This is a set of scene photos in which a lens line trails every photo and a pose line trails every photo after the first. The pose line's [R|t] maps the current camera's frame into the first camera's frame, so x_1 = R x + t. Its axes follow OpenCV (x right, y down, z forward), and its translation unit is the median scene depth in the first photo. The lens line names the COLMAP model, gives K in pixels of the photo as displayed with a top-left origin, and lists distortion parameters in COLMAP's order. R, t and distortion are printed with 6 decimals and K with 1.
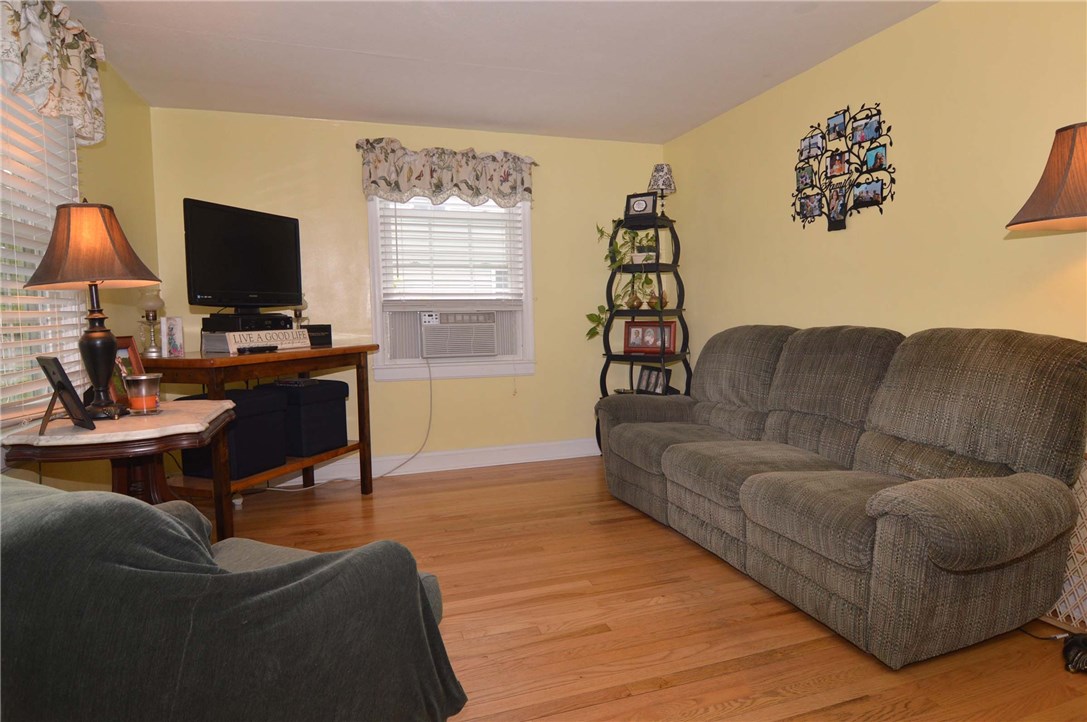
lens RADIAL K [[587.9, 0, 558.9], [0, 587.9, 315.9], [0, 0, 1]] dist [-0.002092, -0.004473]
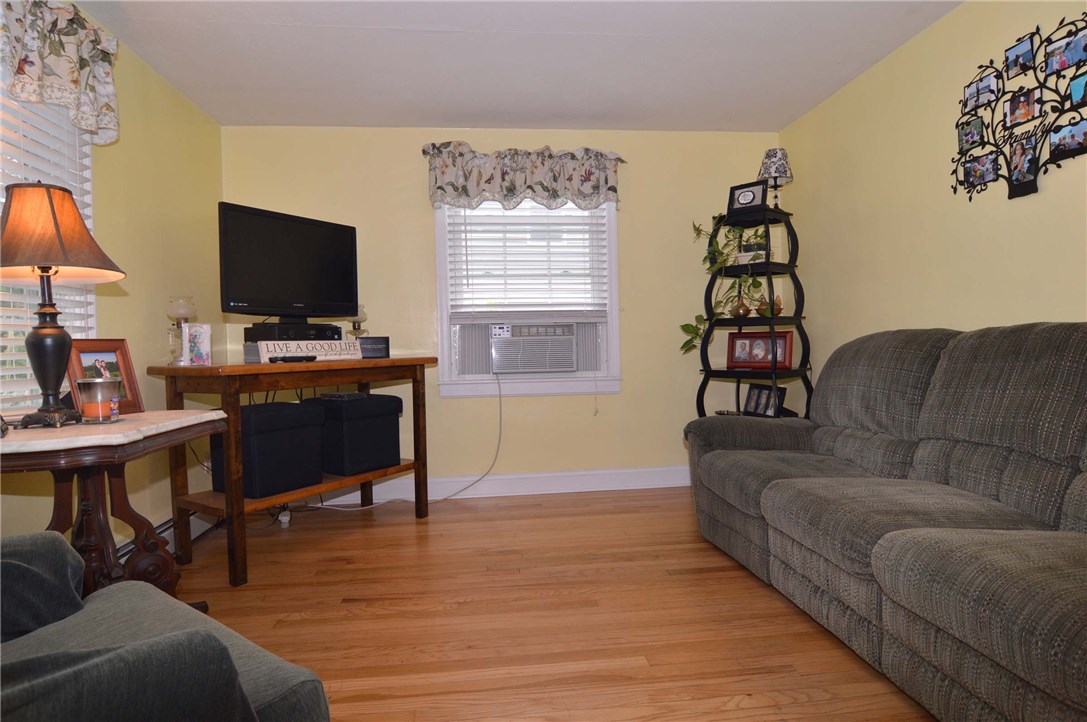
lens RADIAL K [[548.7, 0, 537.9], [0, 548.7, 359.3], [0, 0, 1]] dist [-0.005095, -0.006644]
pose [[0.964983, -0.012295, -0.262022, 0.071946], [0.018540, 0.999600, 0.021377, 0.035506], [0.261655, -0.025486, 0.964825, 0.203492]]
